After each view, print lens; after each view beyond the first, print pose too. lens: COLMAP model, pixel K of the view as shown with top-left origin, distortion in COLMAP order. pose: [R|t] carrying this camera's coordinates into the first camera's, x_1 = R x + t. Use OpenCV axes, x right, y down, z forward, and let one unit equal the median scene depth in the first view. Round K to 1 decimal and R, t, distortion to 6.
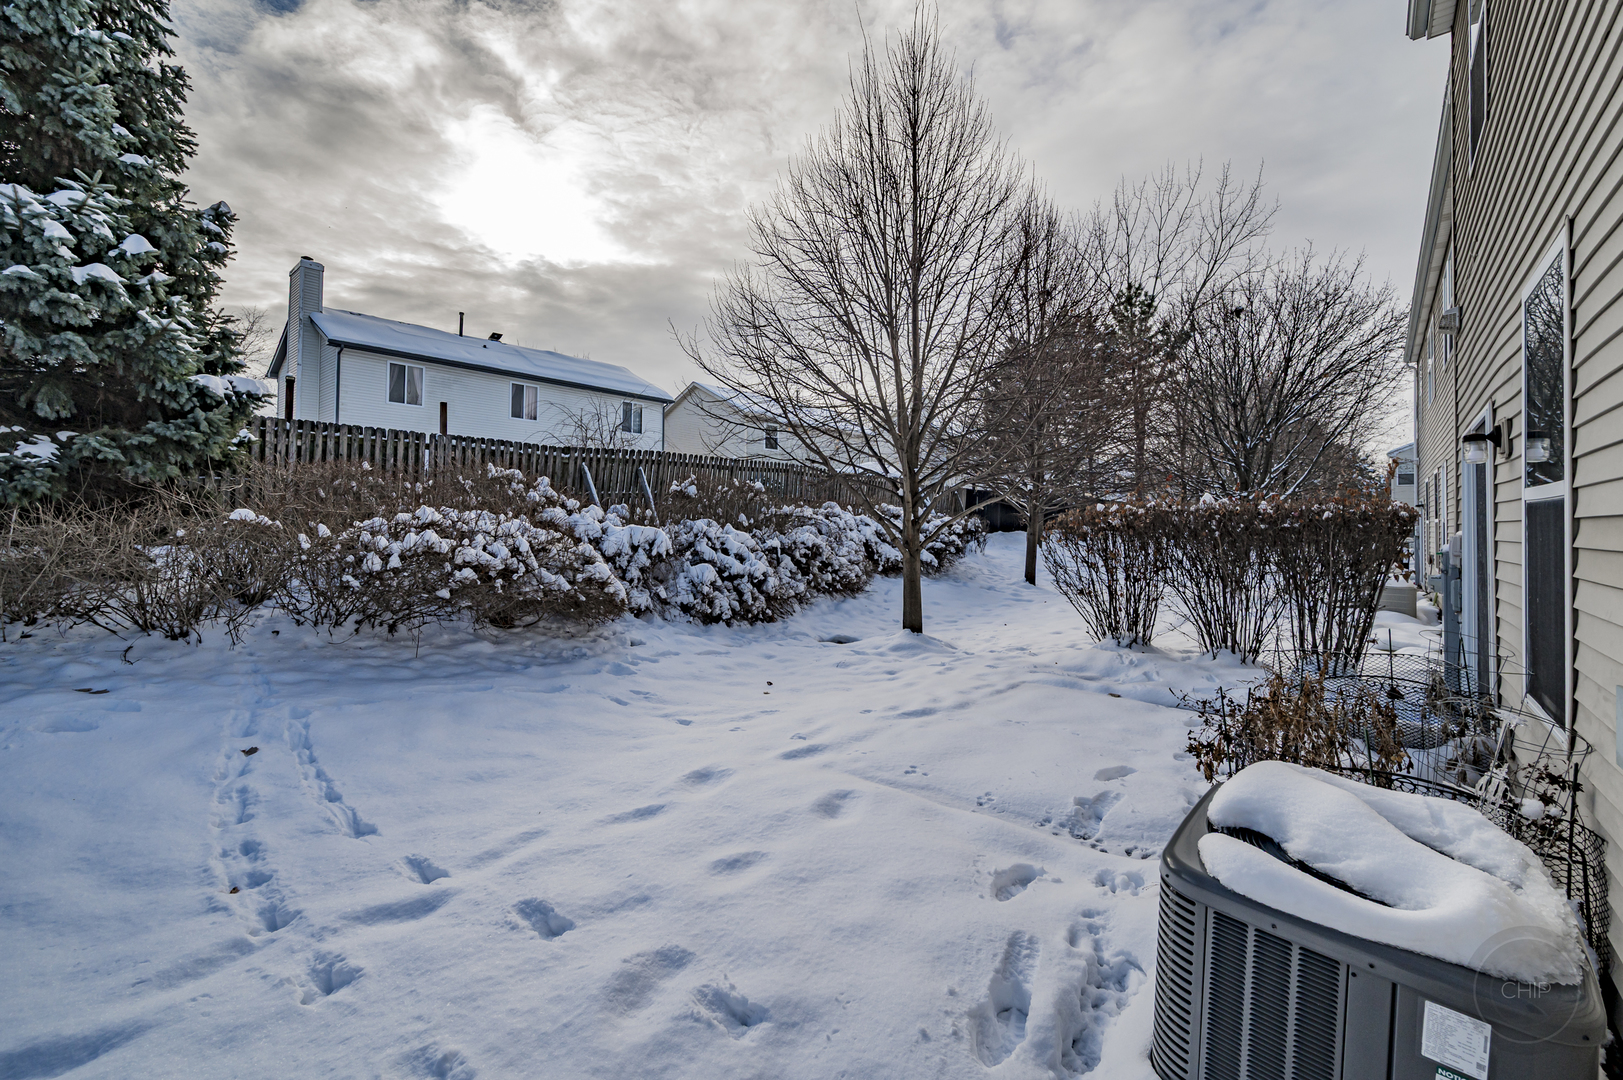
lens RADIAL K [[668.2, 0, 815.6], [0, 668.2, 510.1], [0, 0, 1]] dist [0.000167, -0.000101]
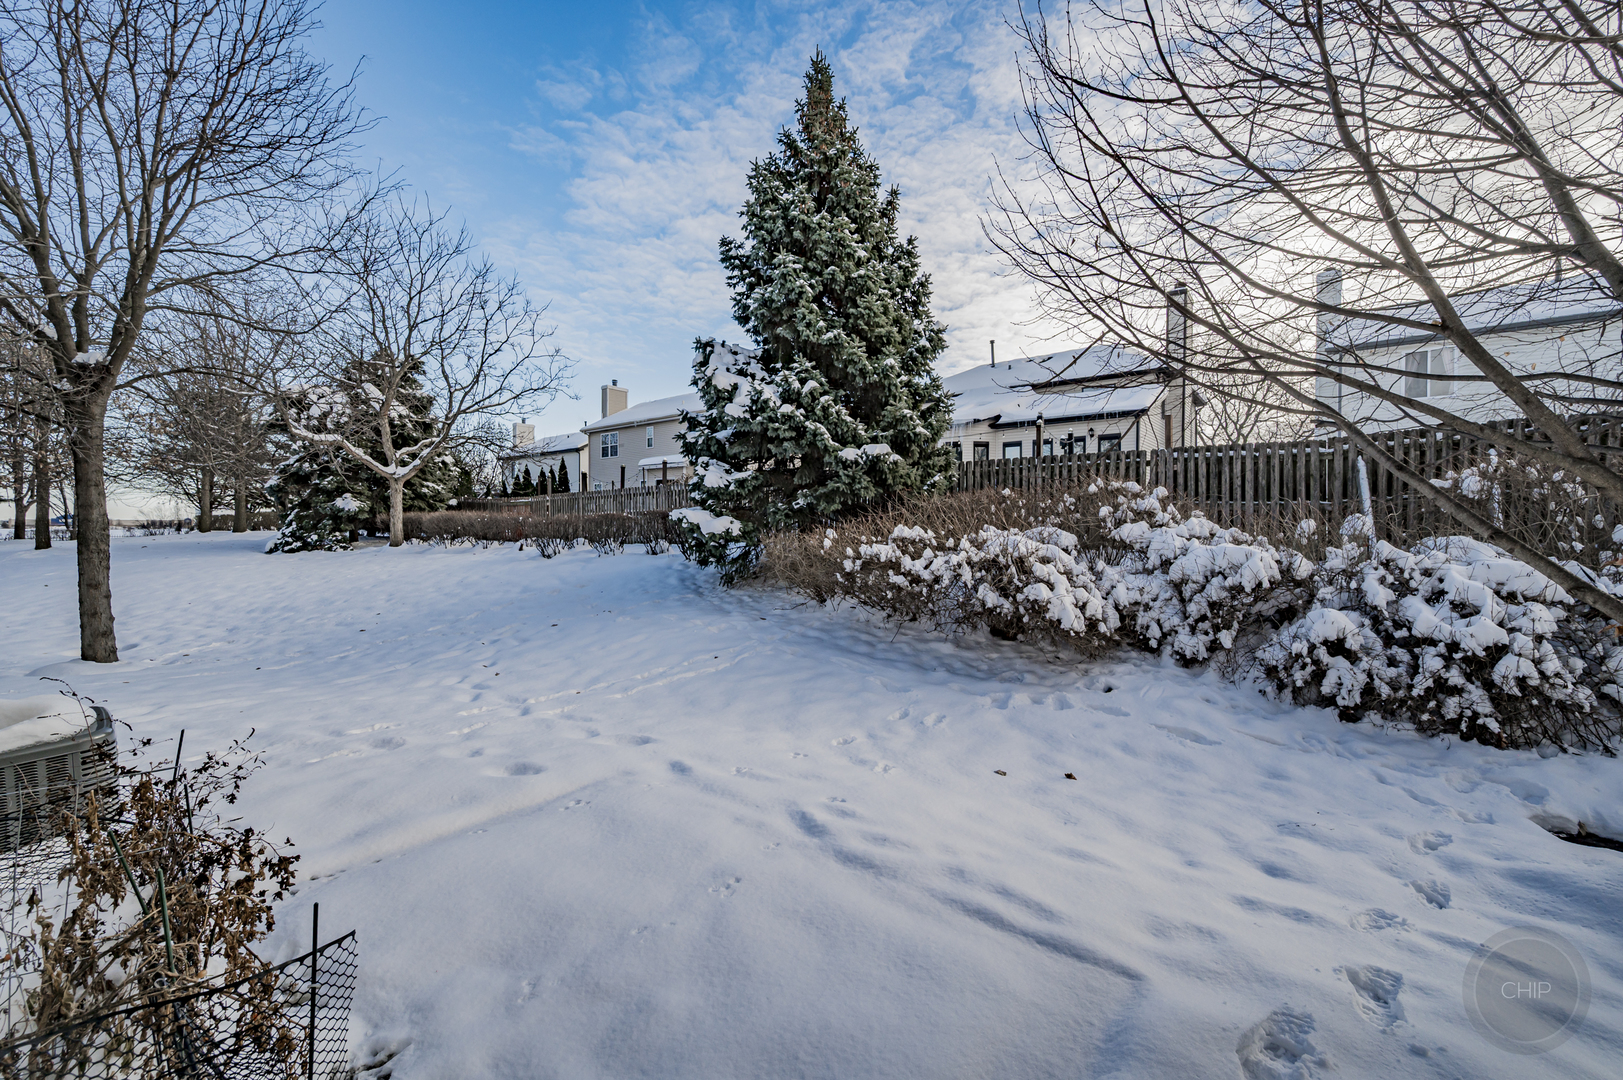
lens RADIAL K [[650.4, 0, 817.5], [0, 650.4, 538.4], [0, 0, 1]] dist [0.000298, -0.000089]
pose [[0.034056, 0.007034, -0.999395, 0.384545], [0.012205, 0.999898, 0.007454, 0.004902], [0.999345, -0.012451, 0.033967, 0.470194]]
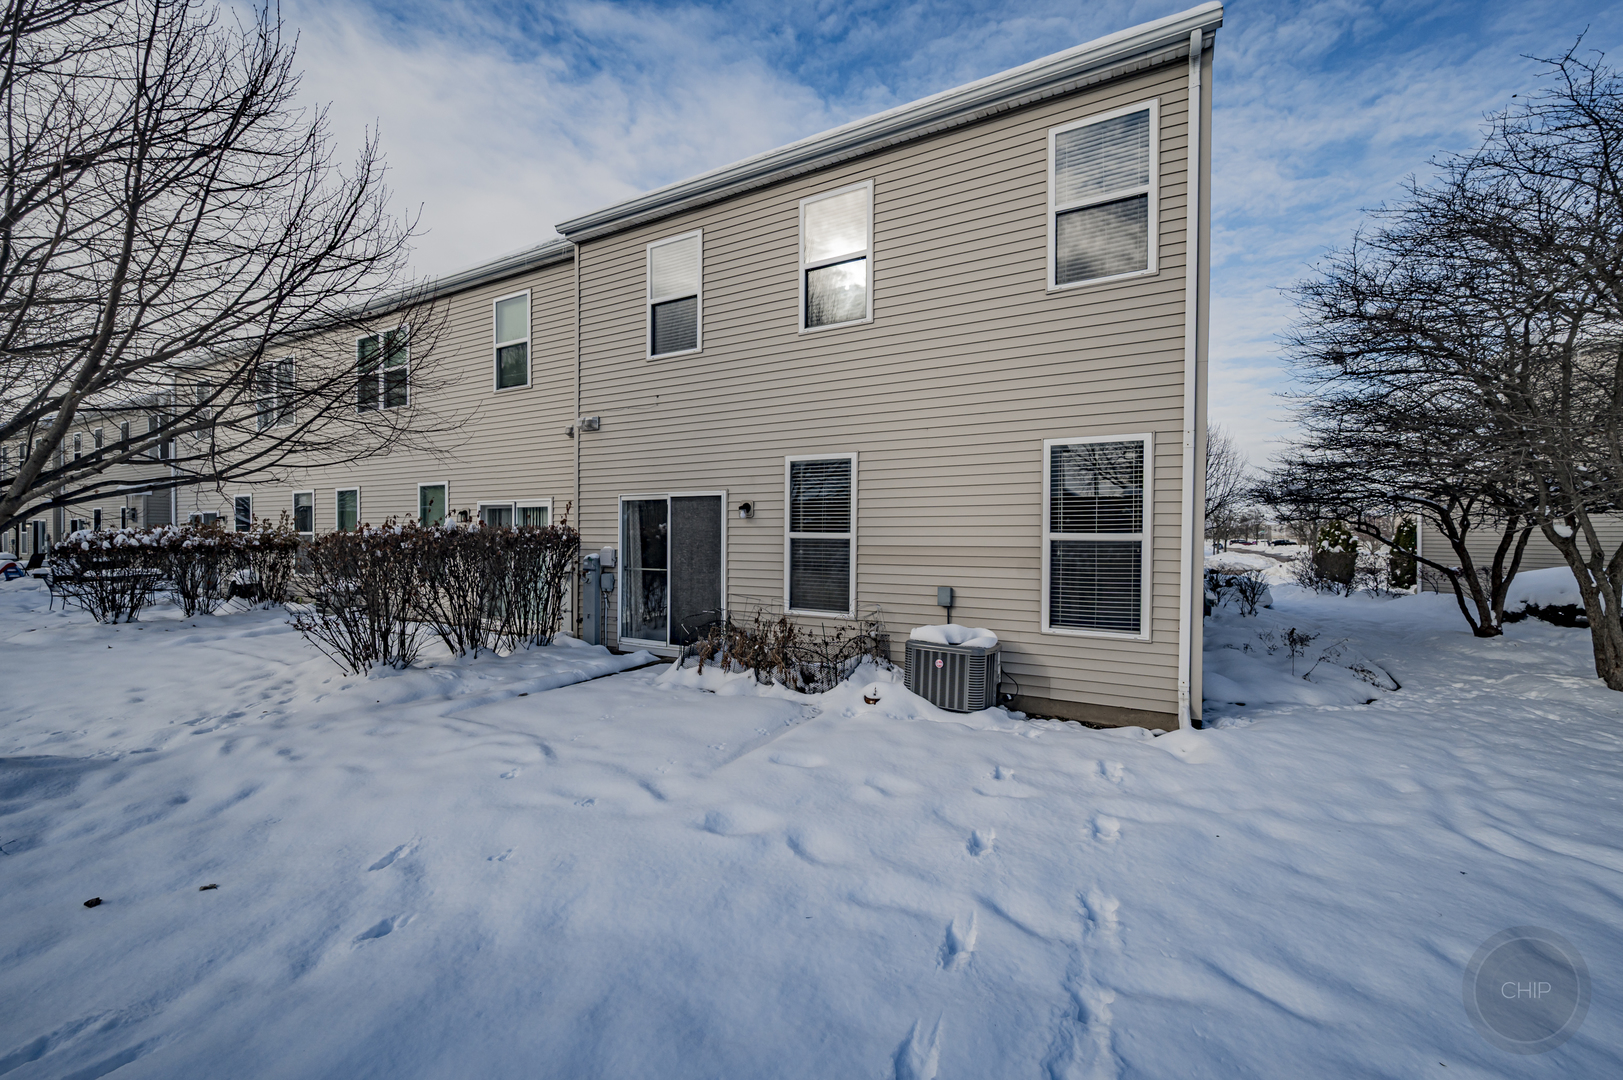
lens RADIAL K [[654.9, 0, 808.5], [0, 654.9, 539.2], [0, 0, 1]] dist [-0.004640, -0.000113]
pose [[-0.188898, -0.019200, 0.981809, -0.401307], [-0.021113, 0.999657, 0.015487, -0.012015], [-0.981770, -0.017803, -0.189239, 0.384400]]
